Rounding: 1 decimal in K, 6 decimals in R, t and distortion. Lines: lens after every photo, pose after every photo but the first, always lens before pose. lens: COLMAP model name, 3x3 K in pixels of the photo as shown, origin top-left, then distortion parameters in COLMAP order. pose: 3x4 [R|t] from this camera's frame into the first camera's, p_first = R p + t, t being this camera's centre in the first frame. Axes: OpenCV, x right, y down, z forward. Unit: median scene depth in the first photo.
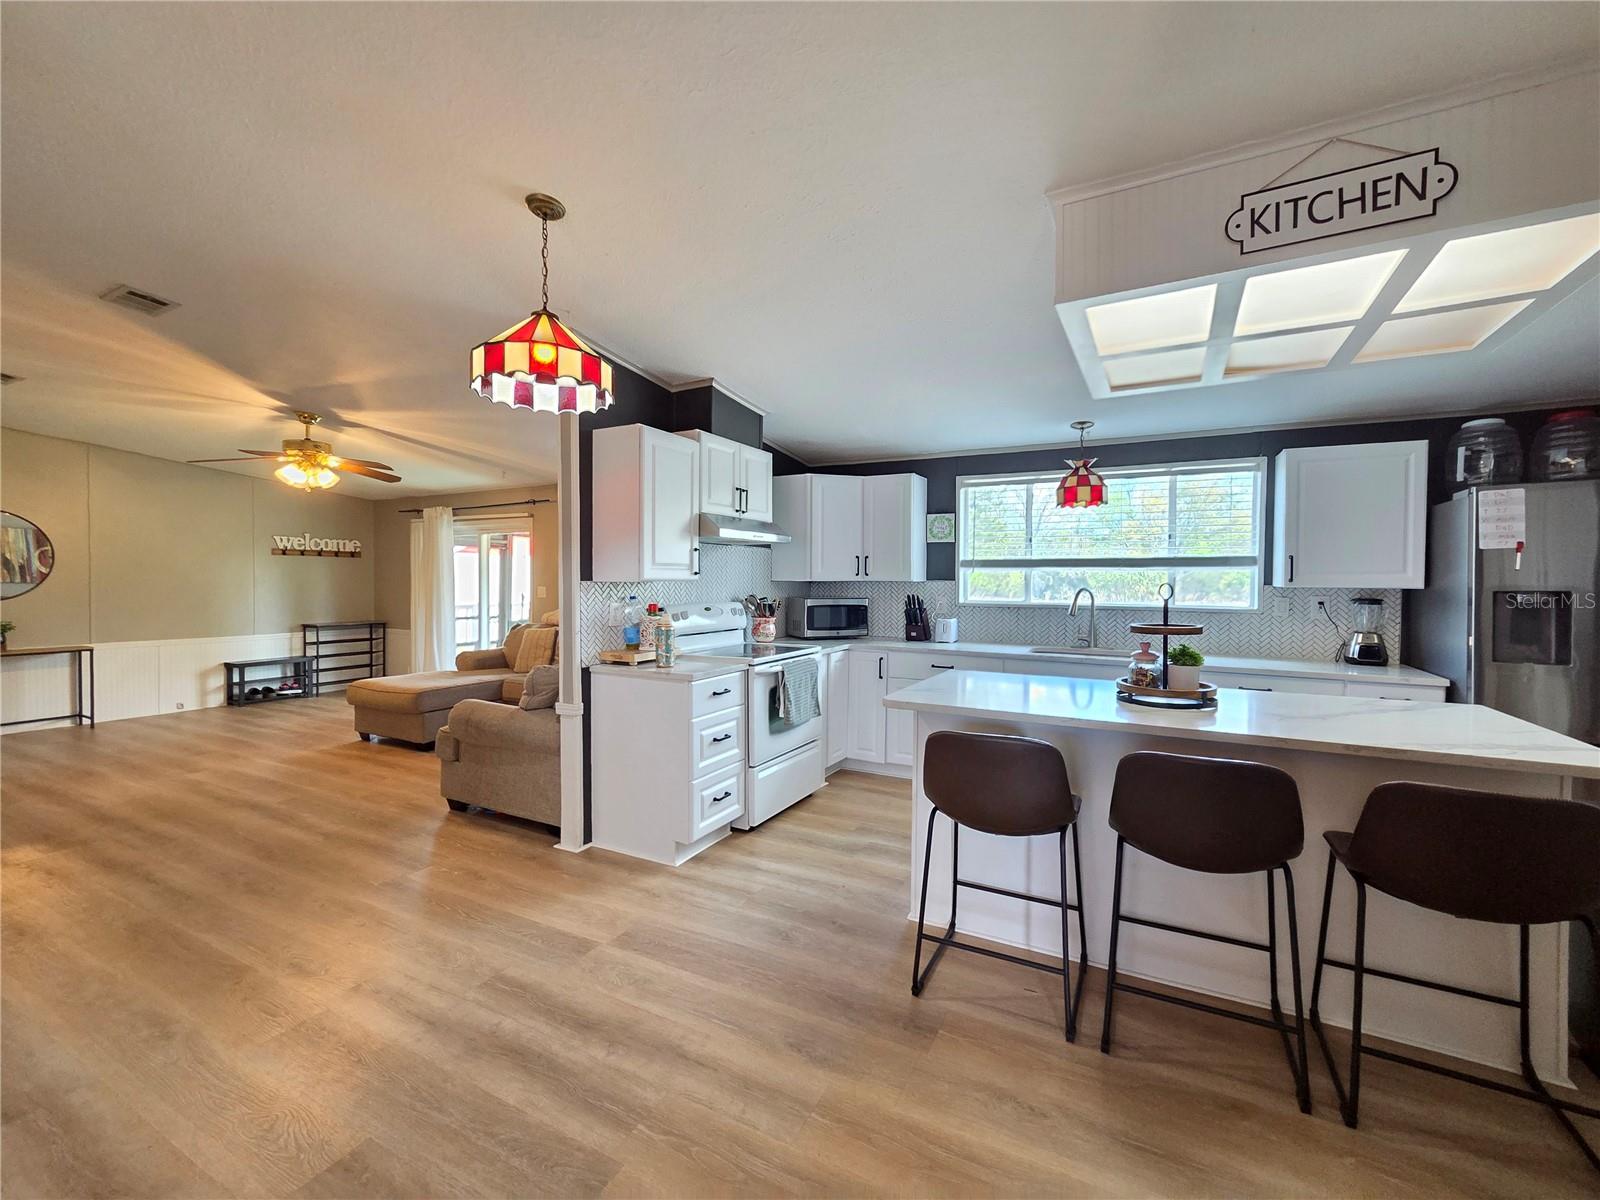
lens RADIAL K [[668.6, 0, 823.7], [0, 668.6, 593.5], [0, 0, 1]] dist [0.001272, -0.000039]
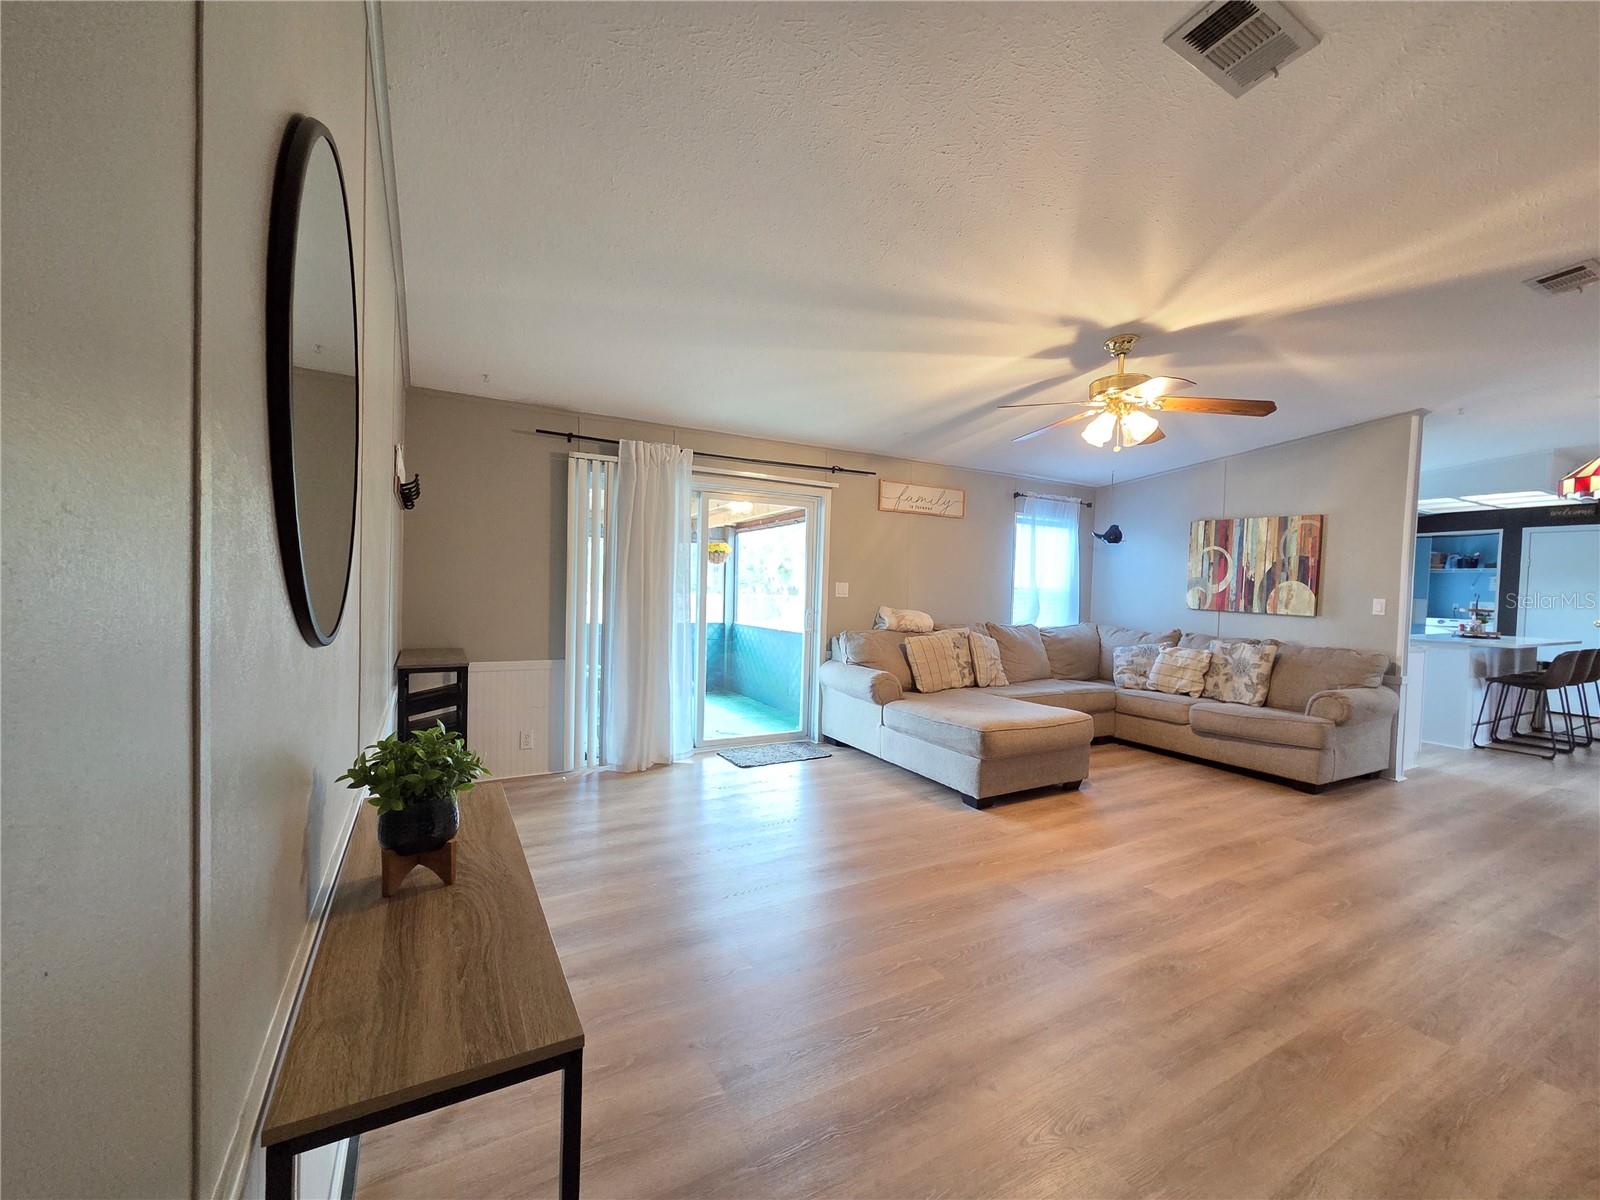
lens RADIAL K [[657.7, 0, 800.0], [0, 657.7, 600.0], [0, 0, 1]] dist [-0.000391, 0.000045]
pose [[0.552607, -0.012928, 0.833342, -1.619072], [-0.009190, 0.999724, 0.021603, -0.009933], [-0.833391, -0.019597, 0.552336, 0.943438]]
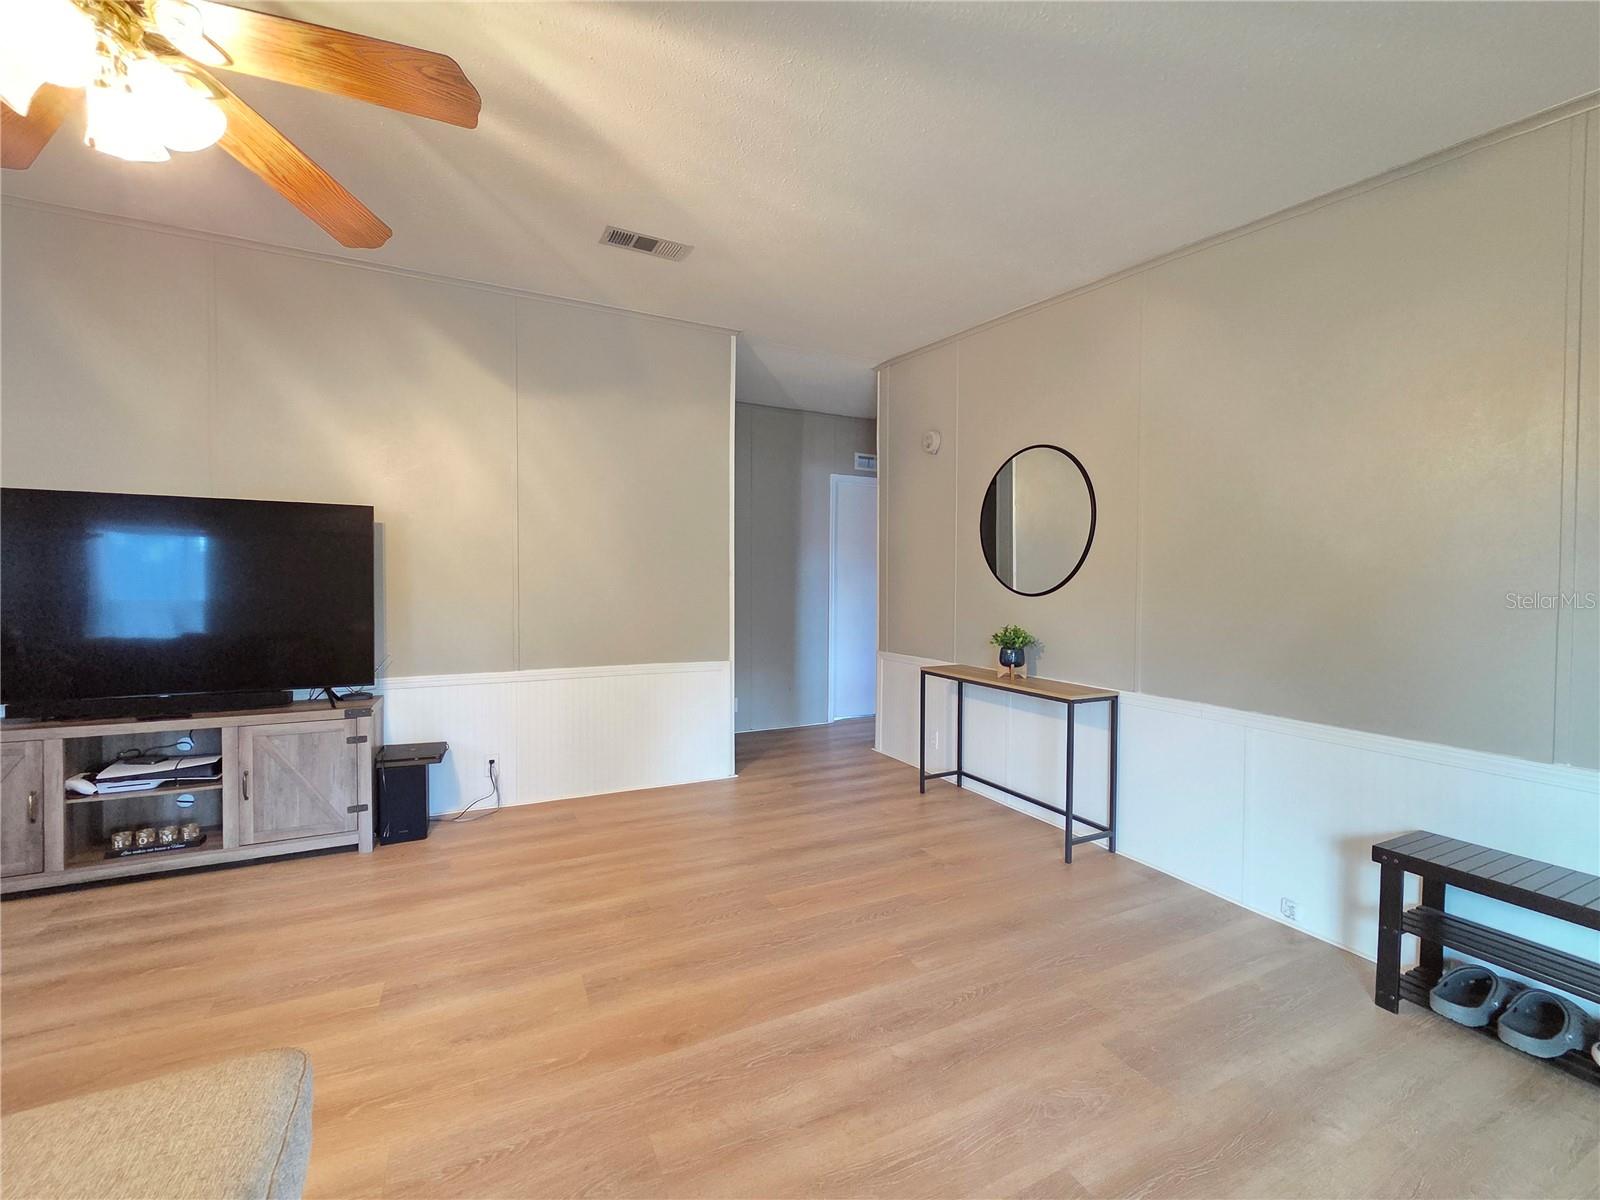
lens RADIAL K [[649.4, 0, 800.0], [0, 649.4, 600.0], [0, 0, 1]] dist [0.001936, 0.000137]
pose [[-0.604009, 0.009996, -0.796915, -0.773753], [-0.022074, 0.999328, 0.029265, 0.002240], [0.796672, 0.035267, -0.603383, 1.447182]]
